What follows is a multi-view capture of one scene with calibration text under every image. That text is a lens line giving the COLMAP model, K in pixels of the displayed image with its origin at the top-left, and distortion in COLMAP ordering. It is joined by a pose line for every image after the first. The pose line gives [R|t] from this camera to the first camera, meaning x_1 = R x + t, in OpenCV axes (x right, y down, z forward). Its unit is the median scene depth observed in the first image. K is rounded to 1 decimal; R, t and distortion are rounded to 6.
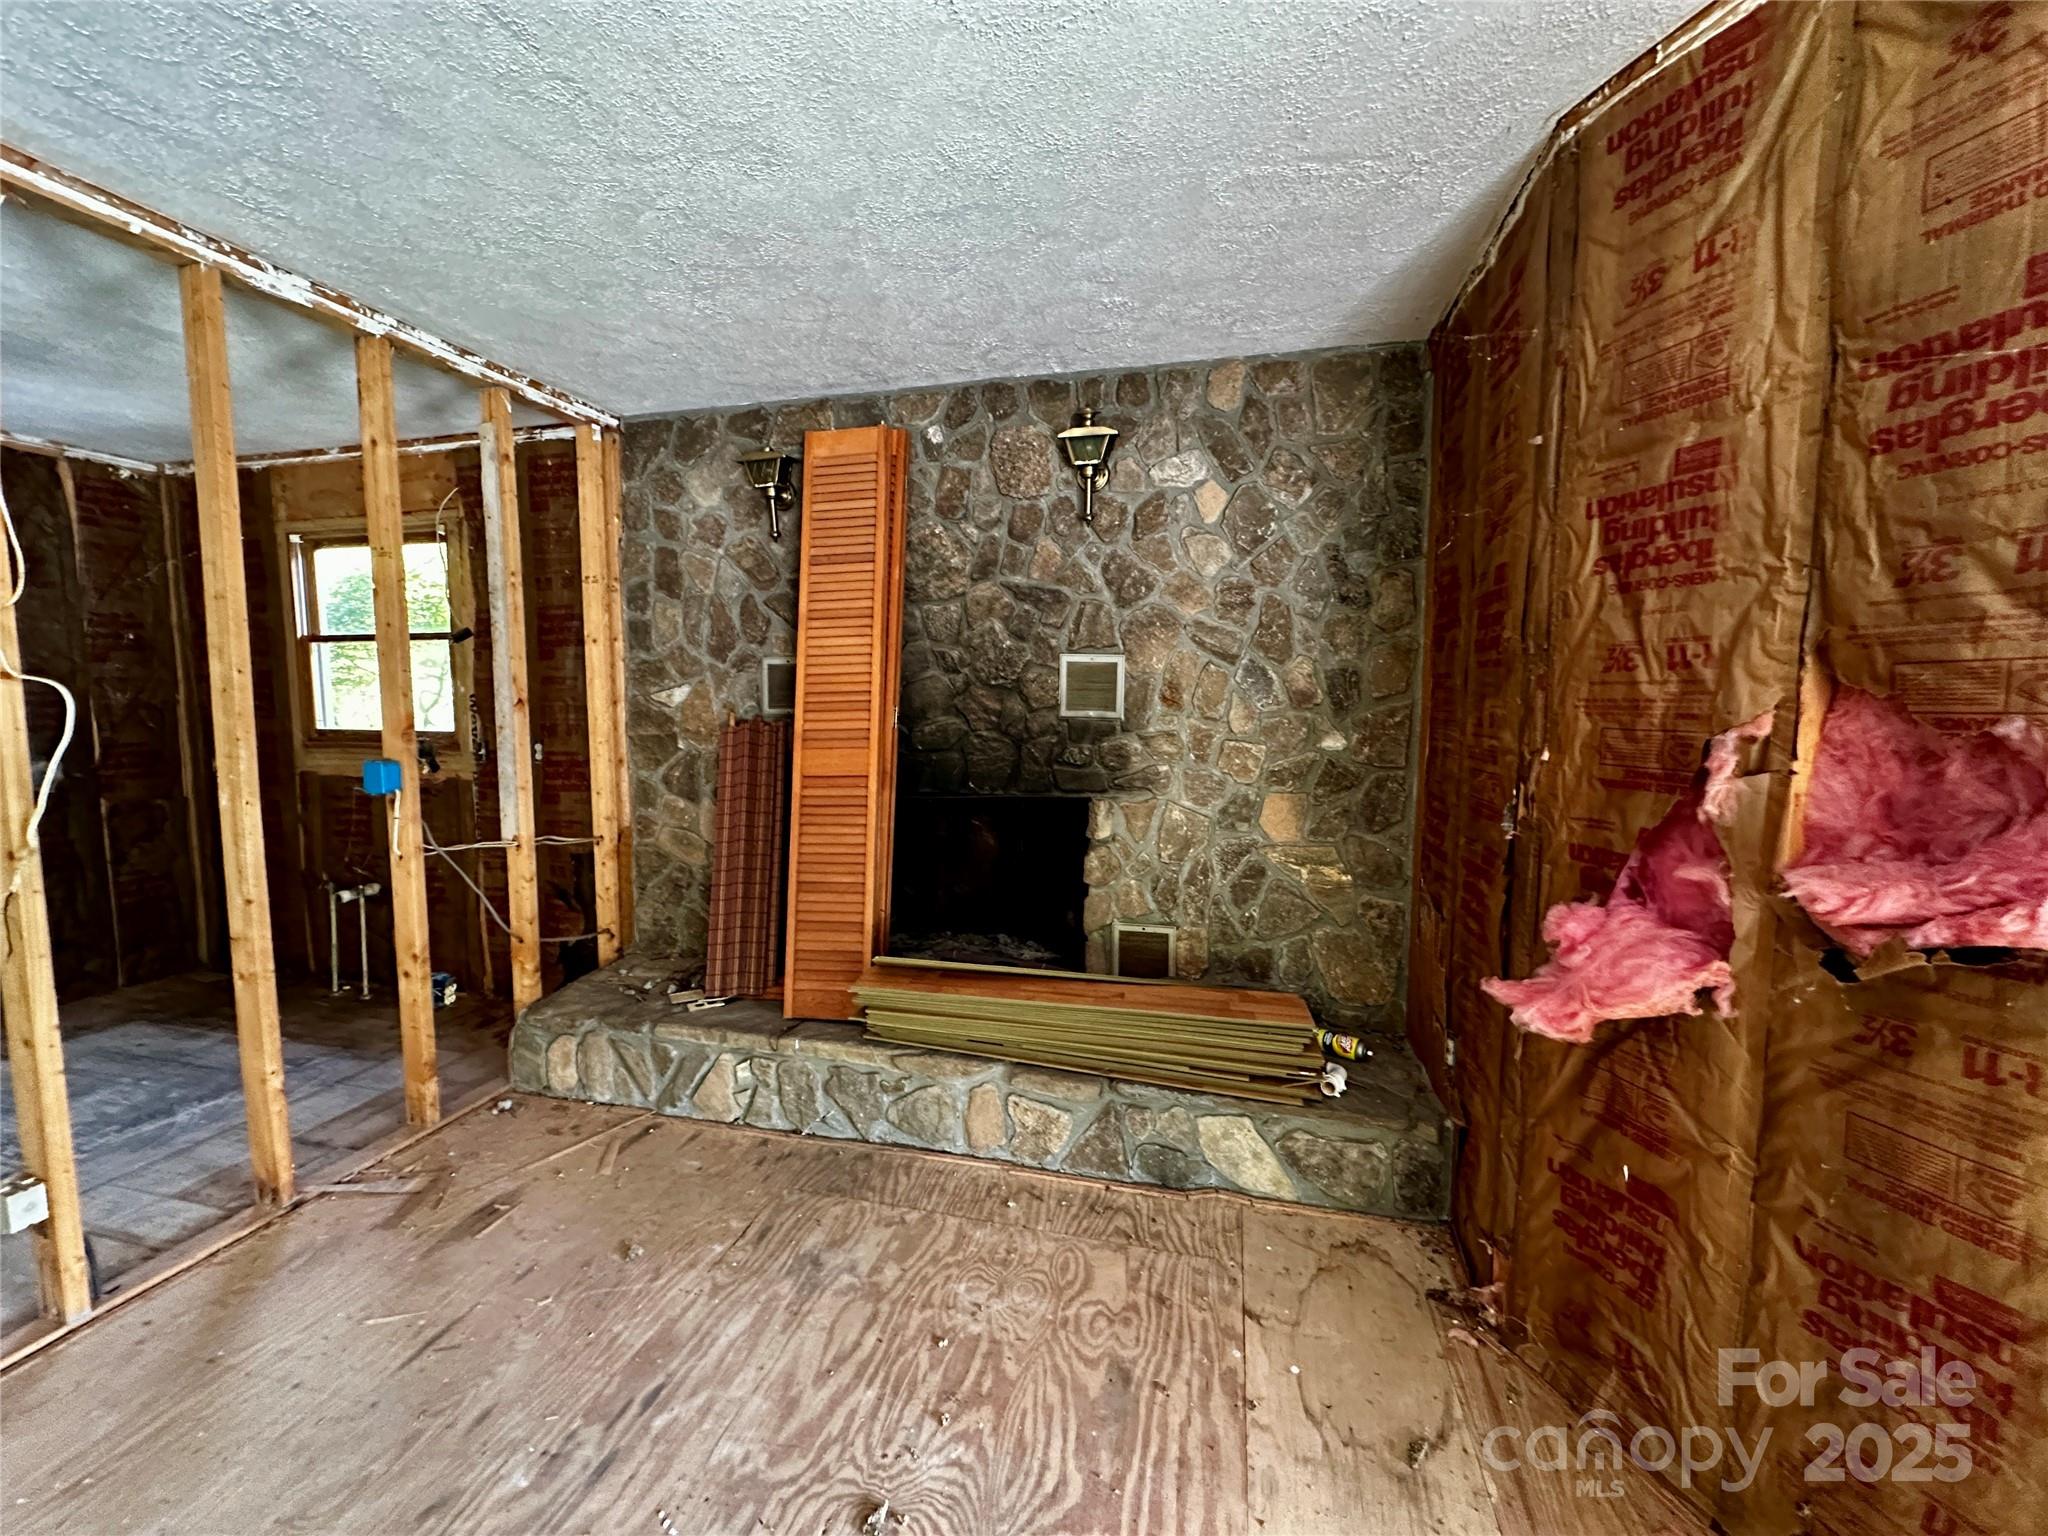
lens RADIAL K [[815.6, 0, 1022.2], [0, 815.6, 770.6], [0, 0, 1]] dist [-0.001048, 0.000040]
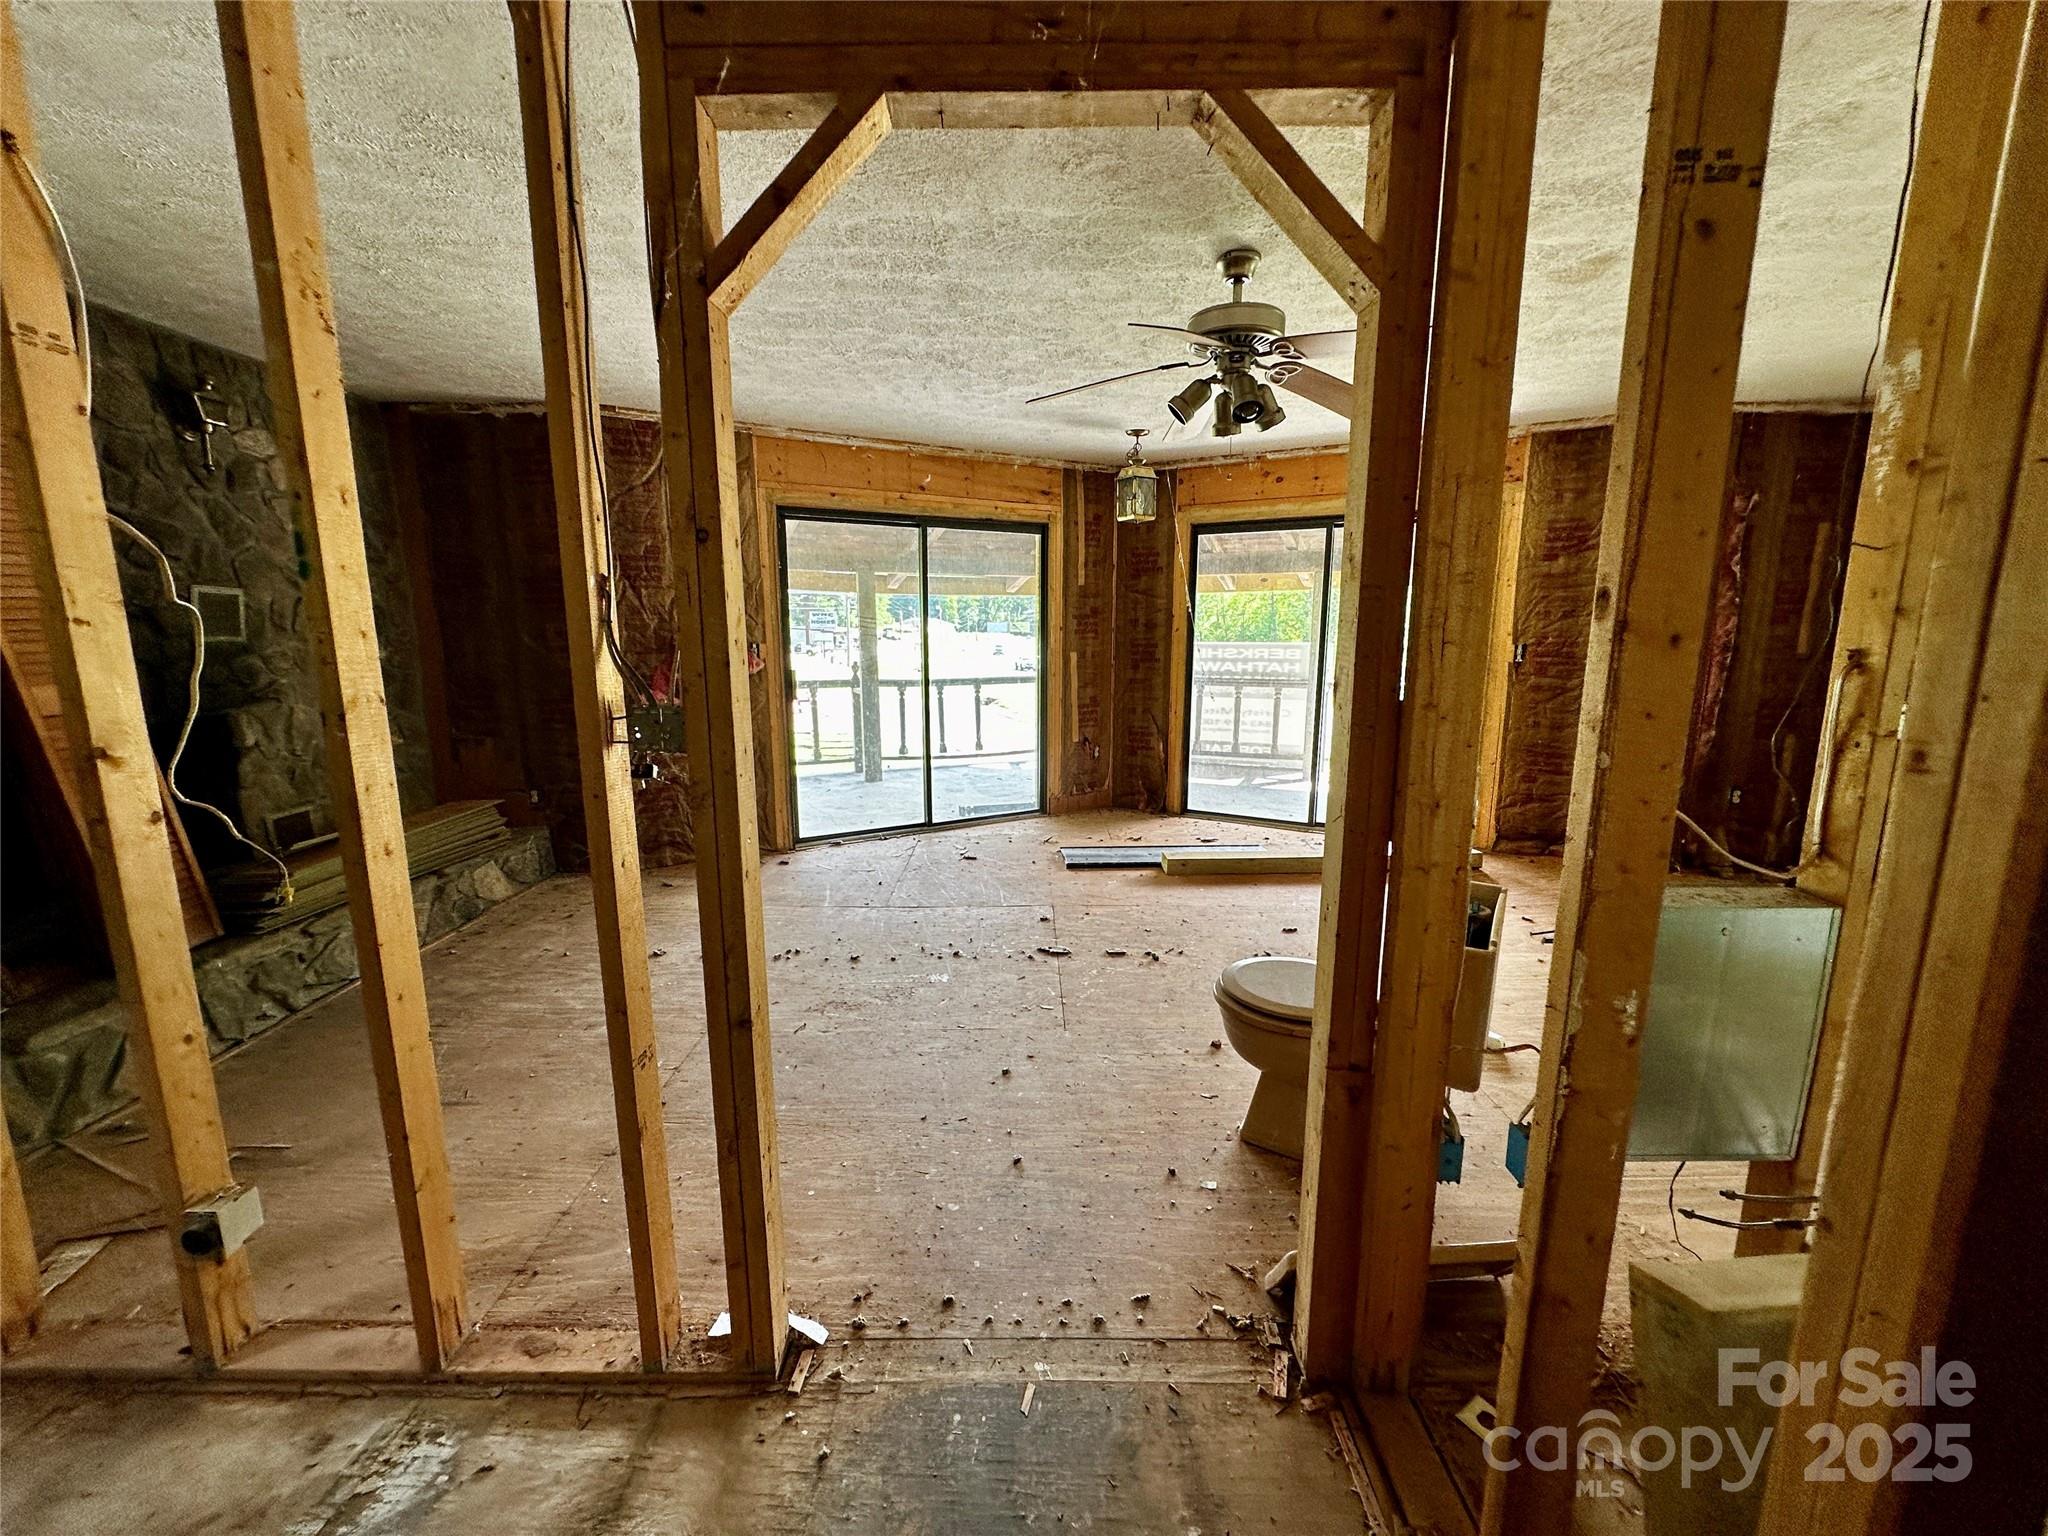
lens RADIAL K [[815.6, 0, 1022.2], [0, 815.6, 770.6], [0, 0, 1]] dist [-0.001048, 0.000040]
pose [[-0.240753, -0.171578, 0.955301, -1.345212], [0.088927, 0.976211, 0.197745, -0.015418], [-0.966504, 0.132560, -0.219768, 0.188571]]
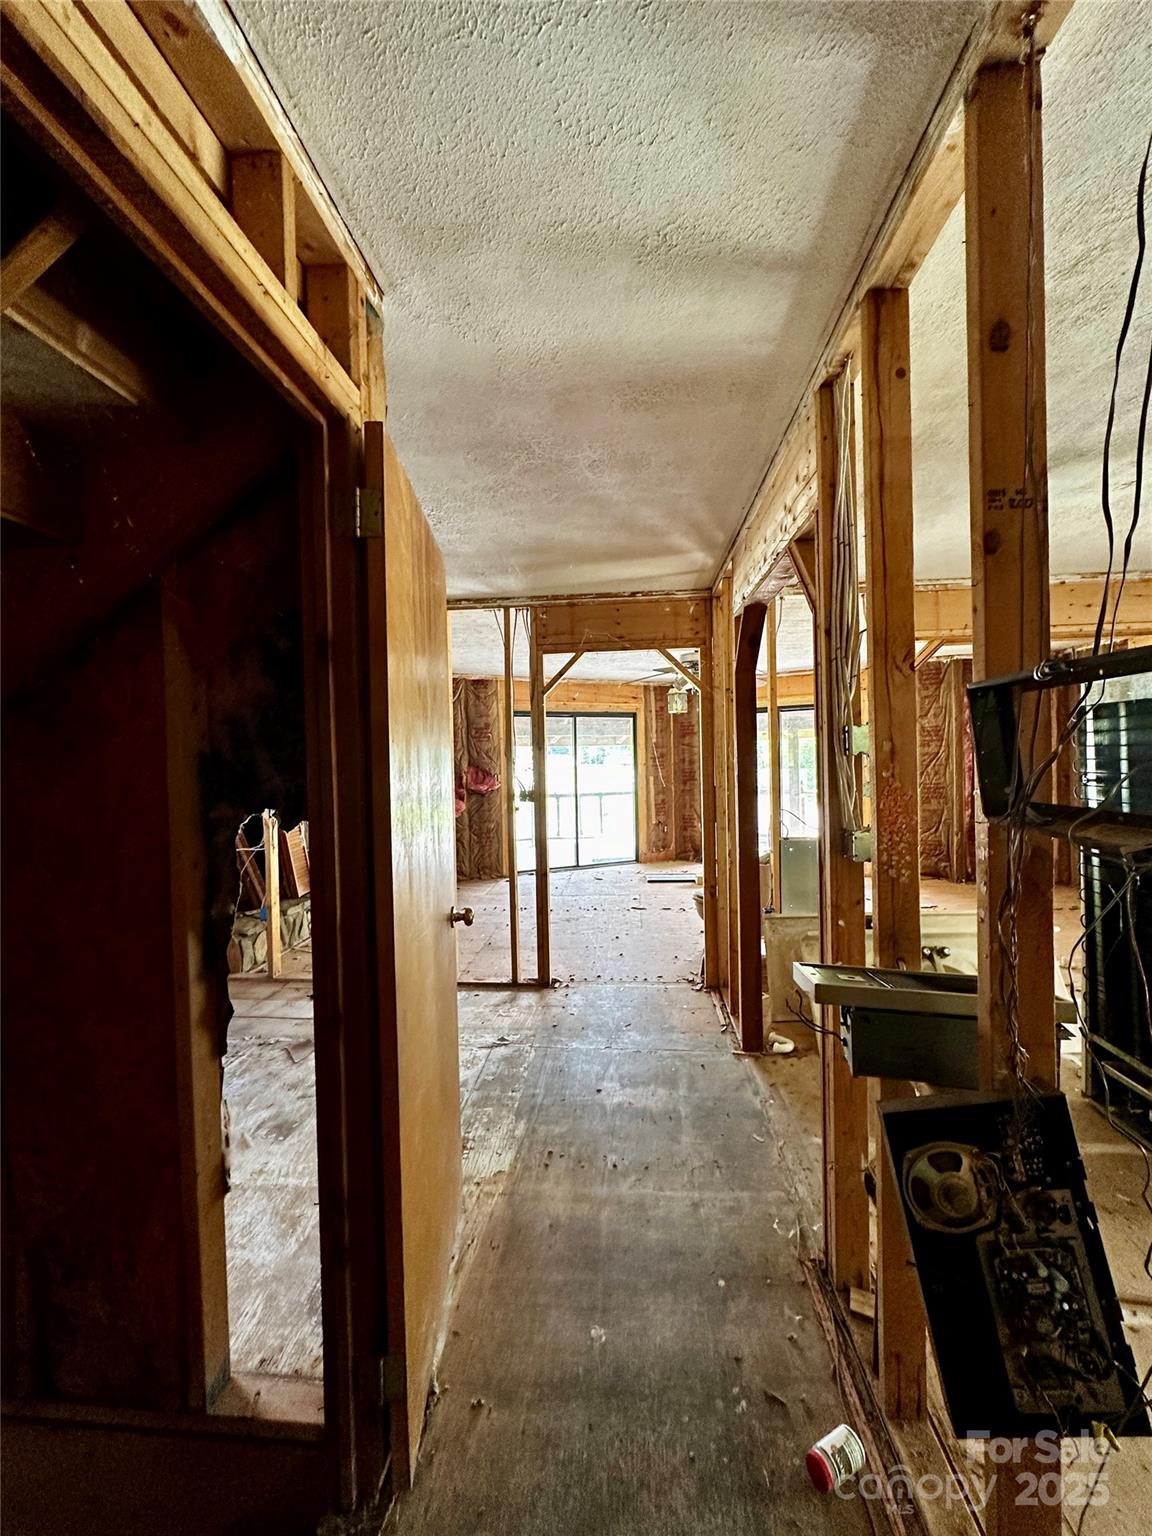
lens RADIAL K [[611.7, 0, 554.1], [0, 611.7, 765.8], [0, 0, 1]] dist [-0.001048, 0.000040]
pose [[-0.119401, -0.008496, 0.992810, -2.254457], [0.111929, 0.993474, 0.021963, -0.058205], [-0.986517, 0.113746, -0.117671, 0.381883]]
